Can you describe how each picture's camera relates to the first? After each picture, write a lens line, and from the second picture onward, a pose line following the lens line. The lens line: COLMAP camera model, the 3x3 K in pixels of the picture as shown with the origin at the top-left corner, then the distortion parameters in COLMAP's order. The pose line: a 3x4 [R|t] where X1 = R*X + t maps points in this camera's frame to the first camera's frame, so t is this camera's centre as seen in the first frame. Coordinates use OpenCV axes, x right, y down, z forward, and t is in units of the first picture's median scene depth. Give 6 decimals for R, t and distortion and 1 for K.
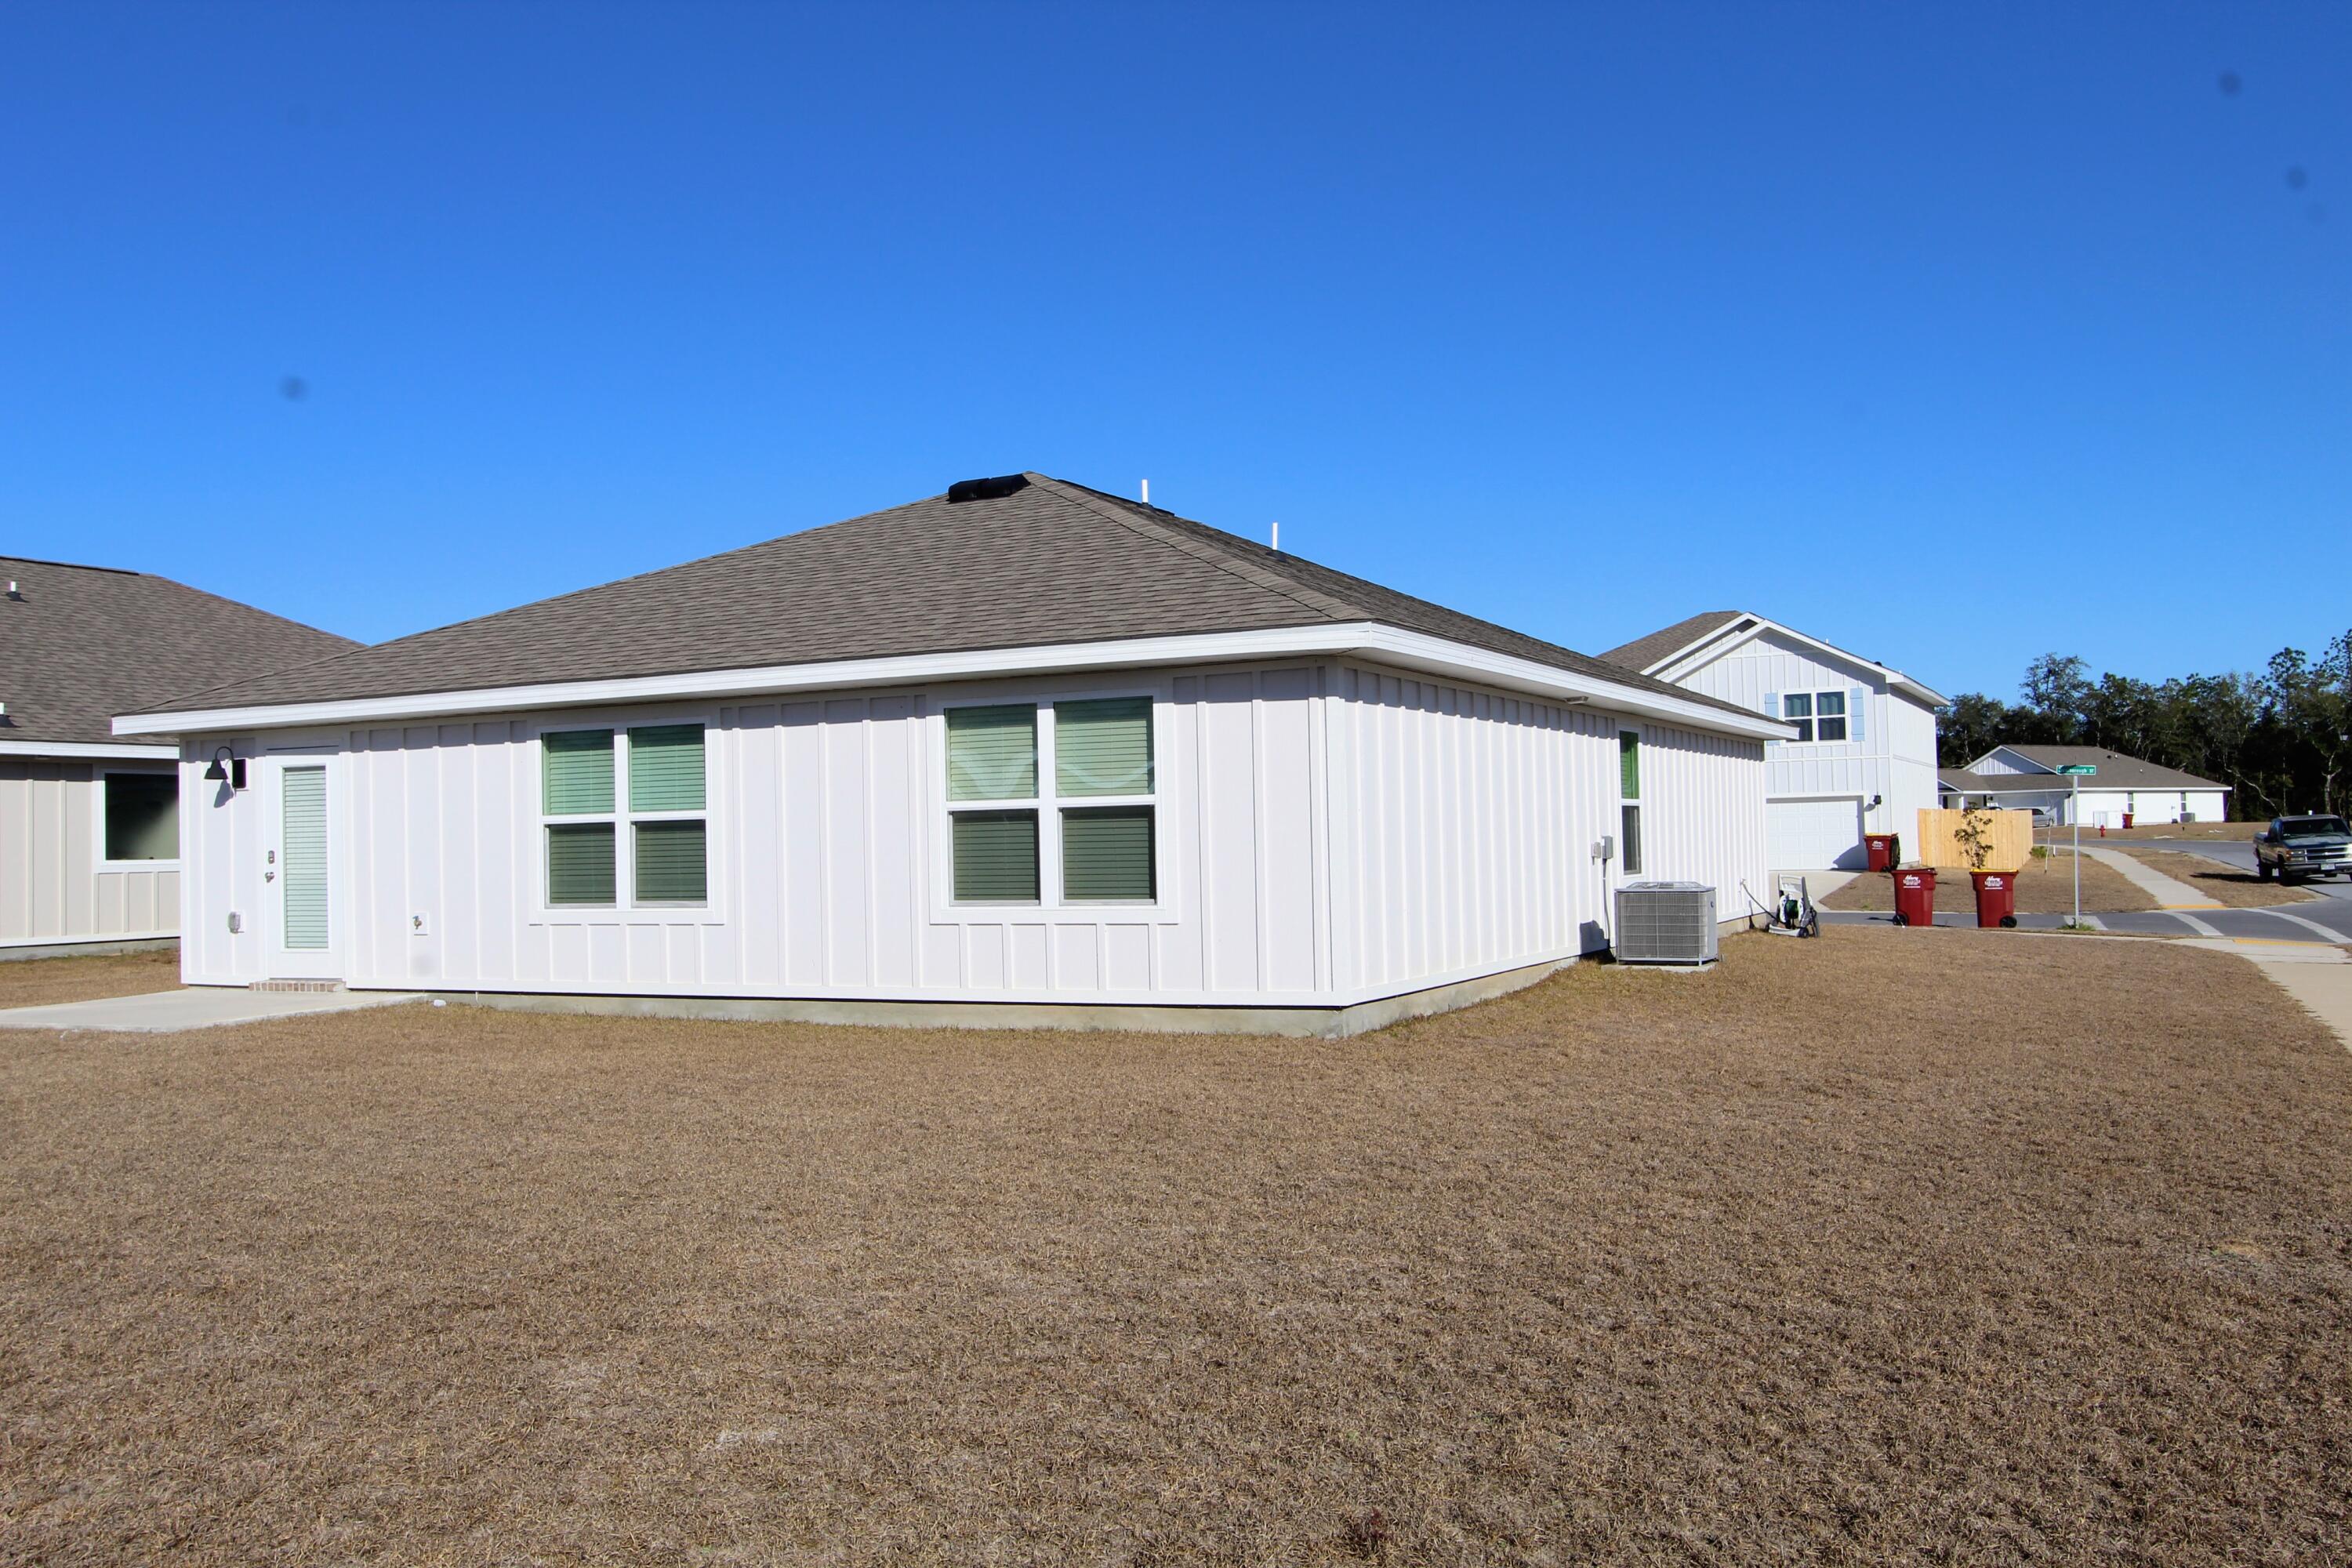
lens RADIAL K [[1958.9, 0, 1174.6], [0, 1958.9, 784.4], [0, 0, 1]] dist [-0.003806, -0.000736]
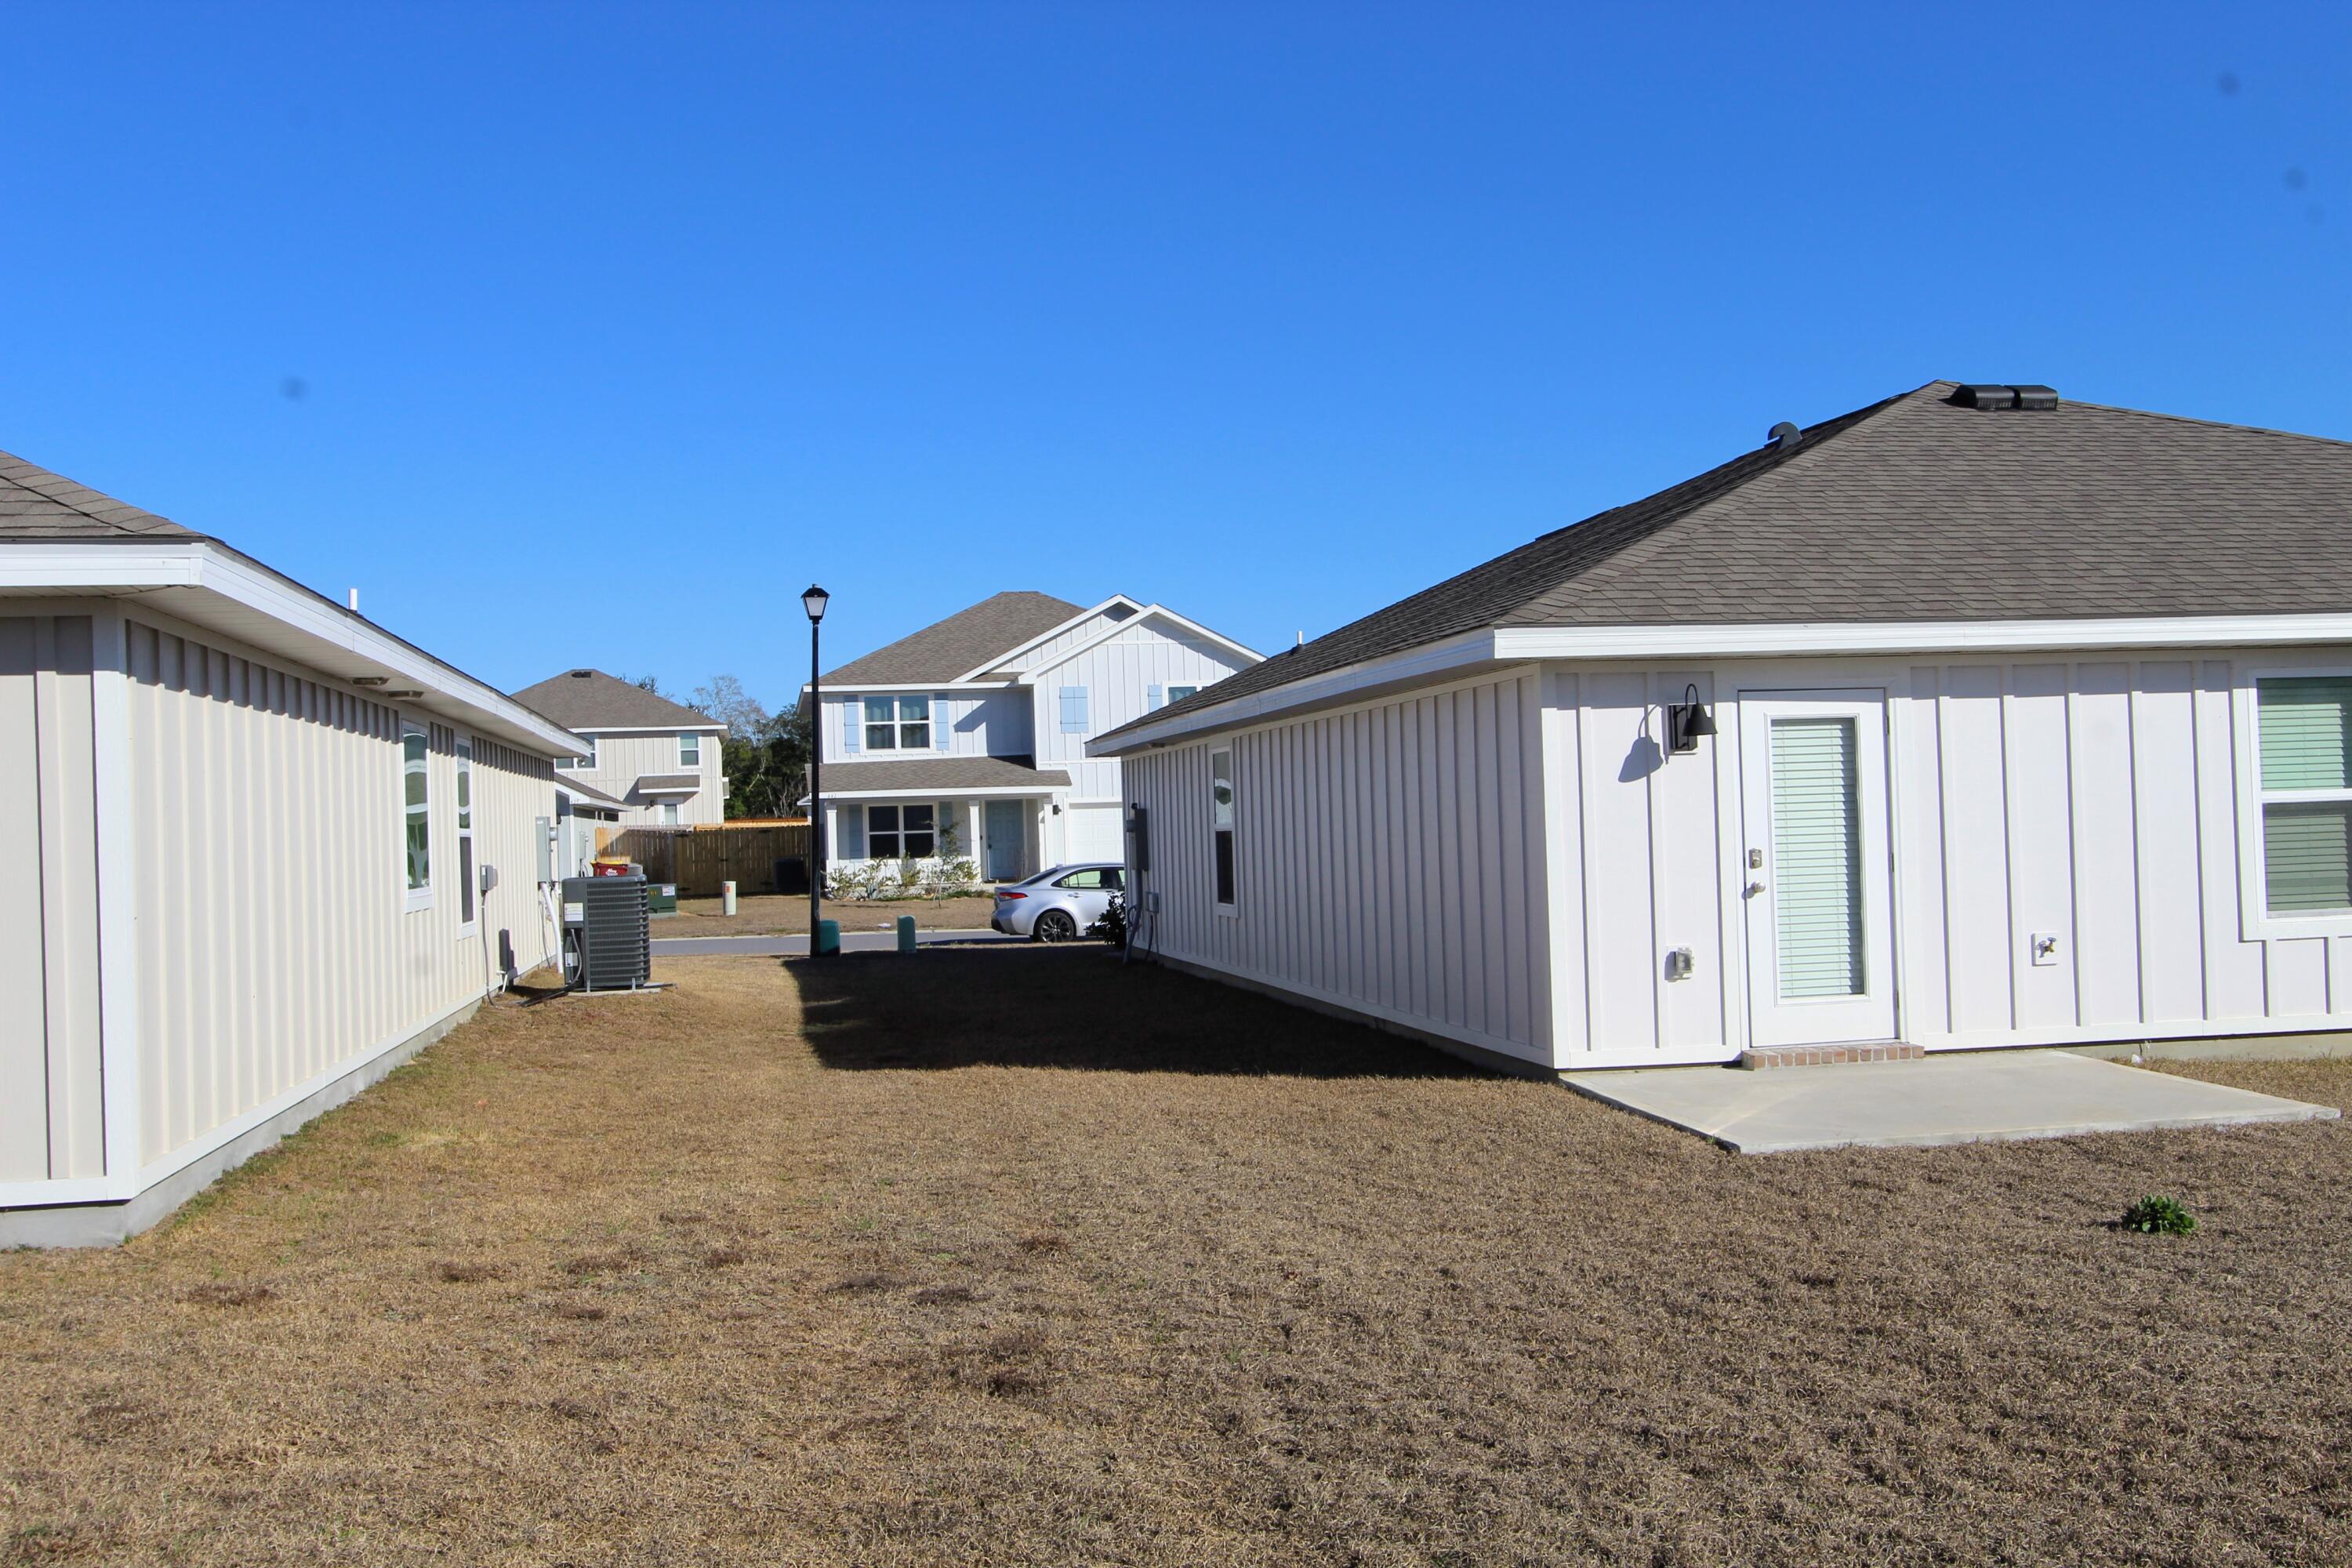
lens RADIAL K [[2261.1, 0, 1171.7], [0, 2261.1, 775.3], [0, 0, 1]] dist [0.018328, 0.000000]
pose [[0.782902, 0.022664, 0.621732, -1.151654], [0.004132, 0.999125, -0.041625, 0.042843], [-0.622131, 0.035158, 0.782123, 0.579953]]
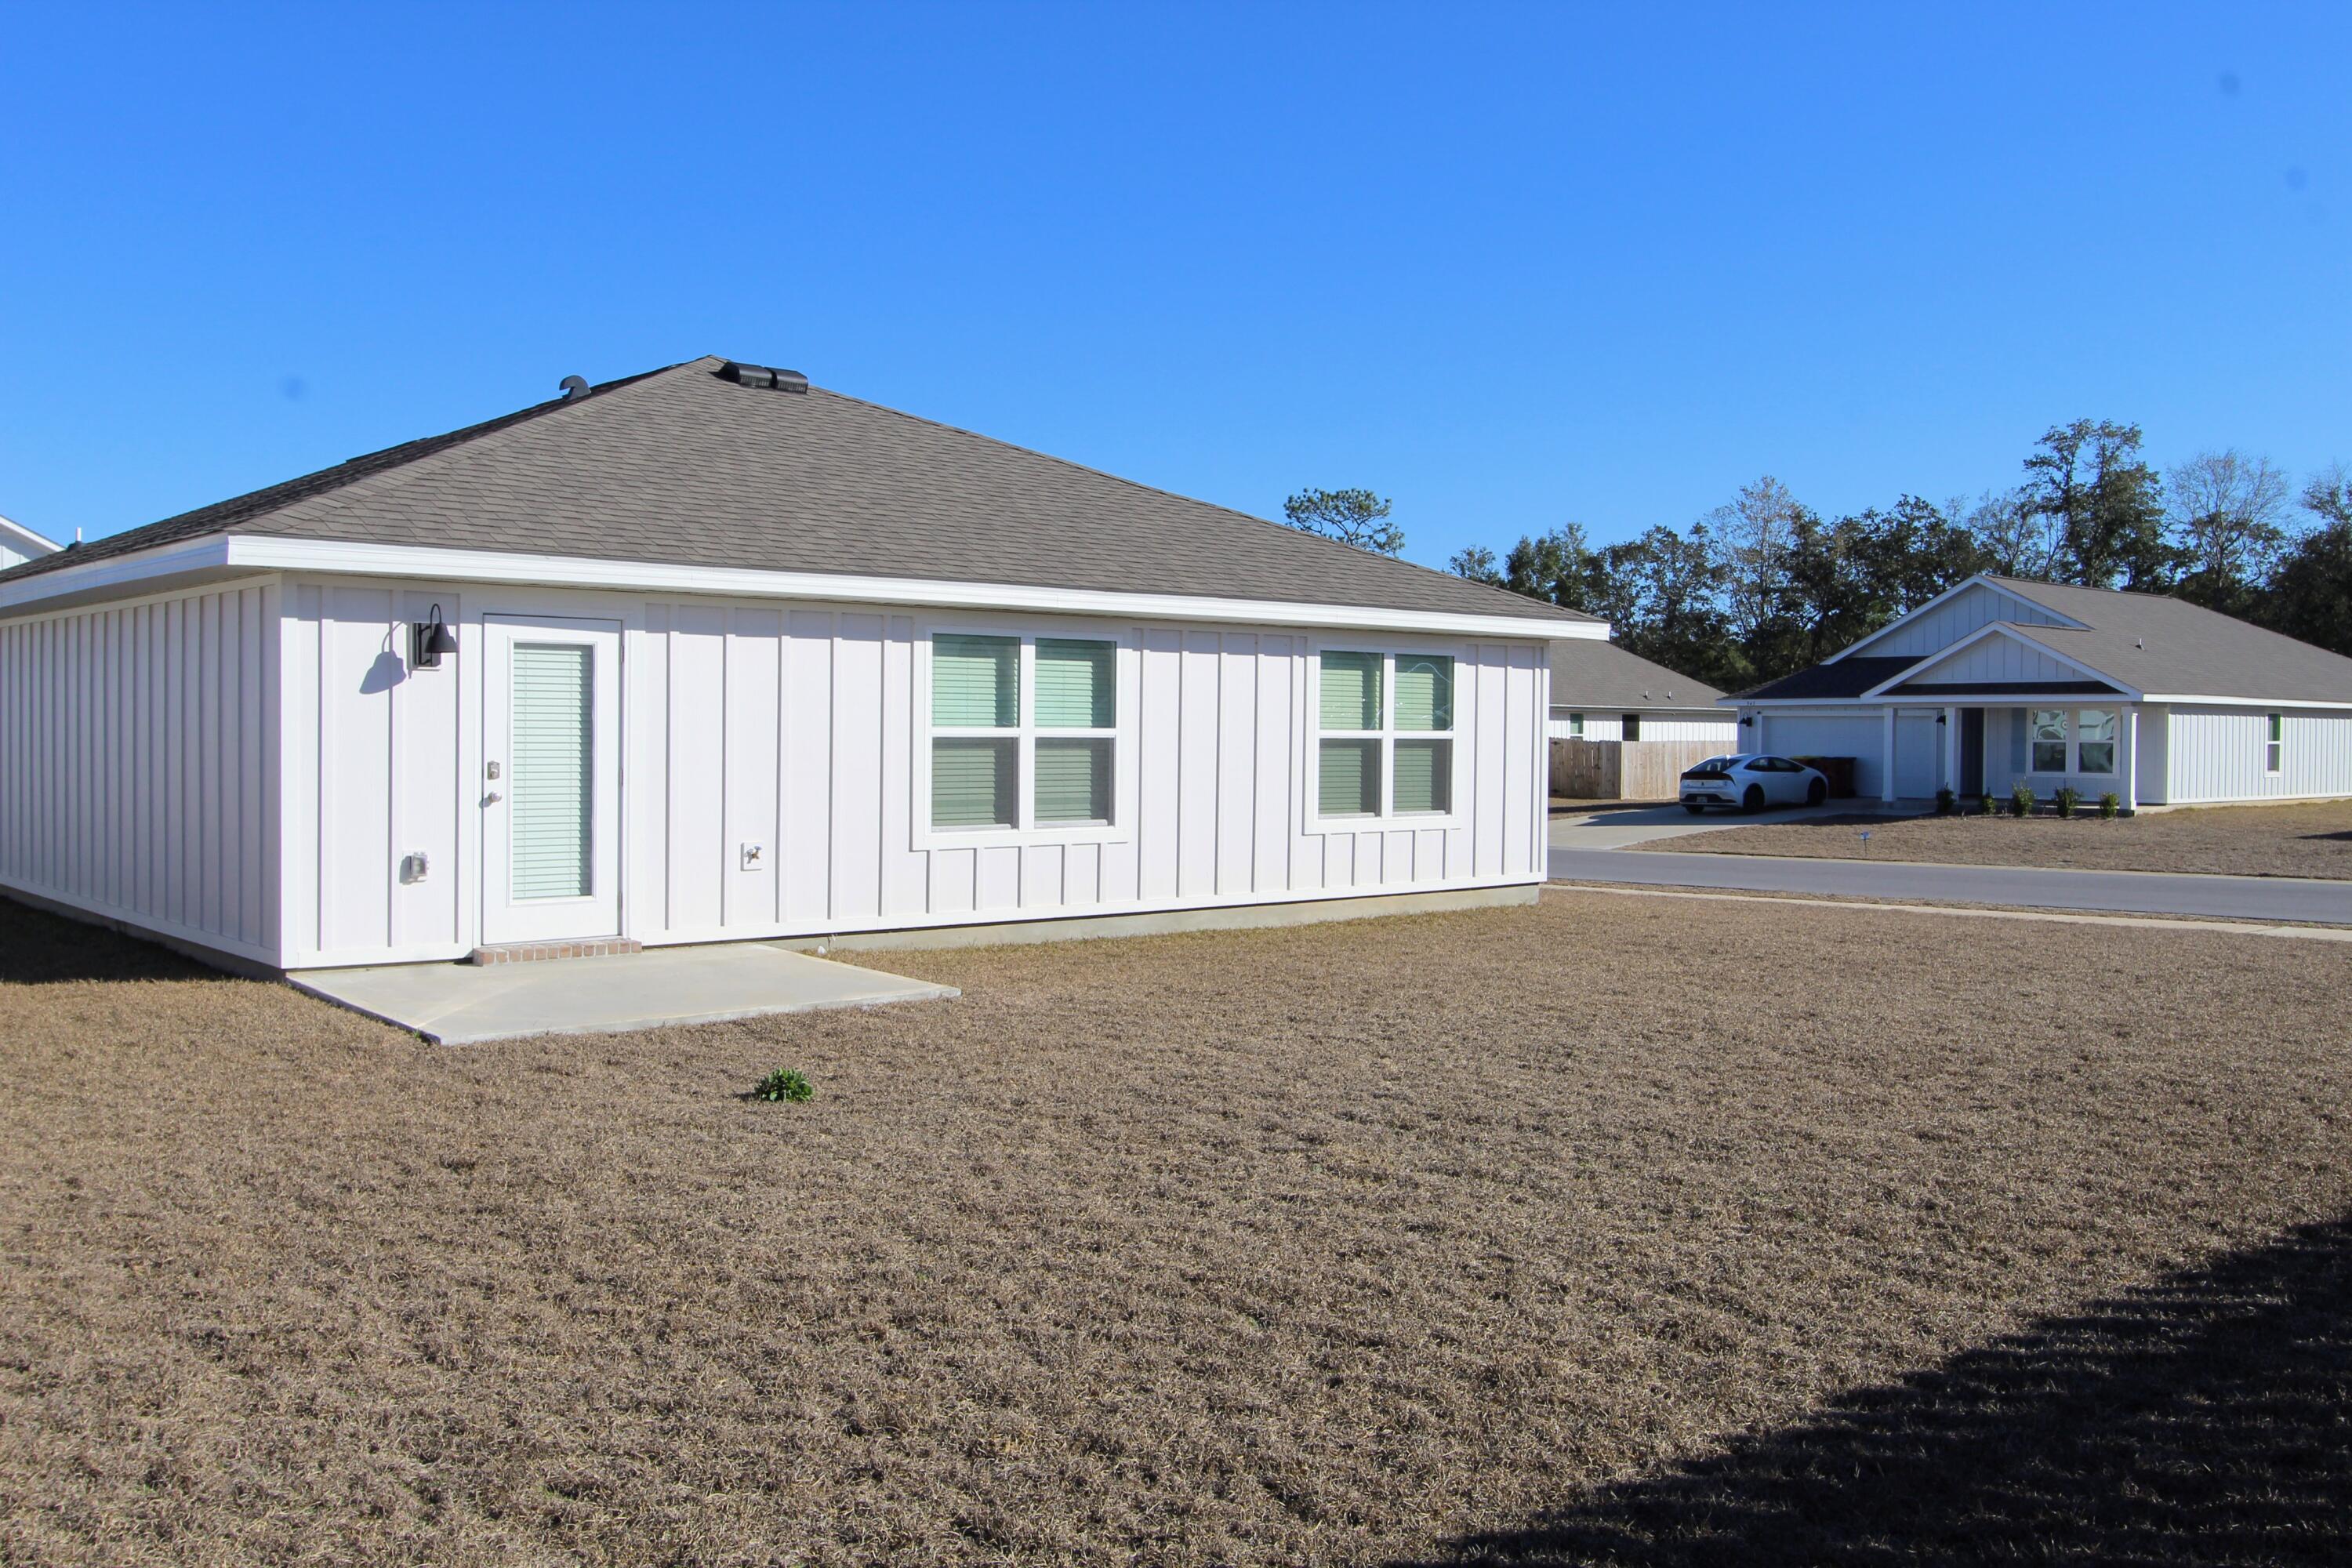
lens RADIAL K [[1995.8, 0, 1162.4], [0, 1995.8, 776.3], [0, 0, 1]] dist [-0.004031, 0.028329]
pose [[0.368645, 0.016553, 0.929423, -1.104642], [-0.021644, 0.999723, -0.009220, 0.043510], [-0.929318, -0.016718, 0.368901, 0.561516]]
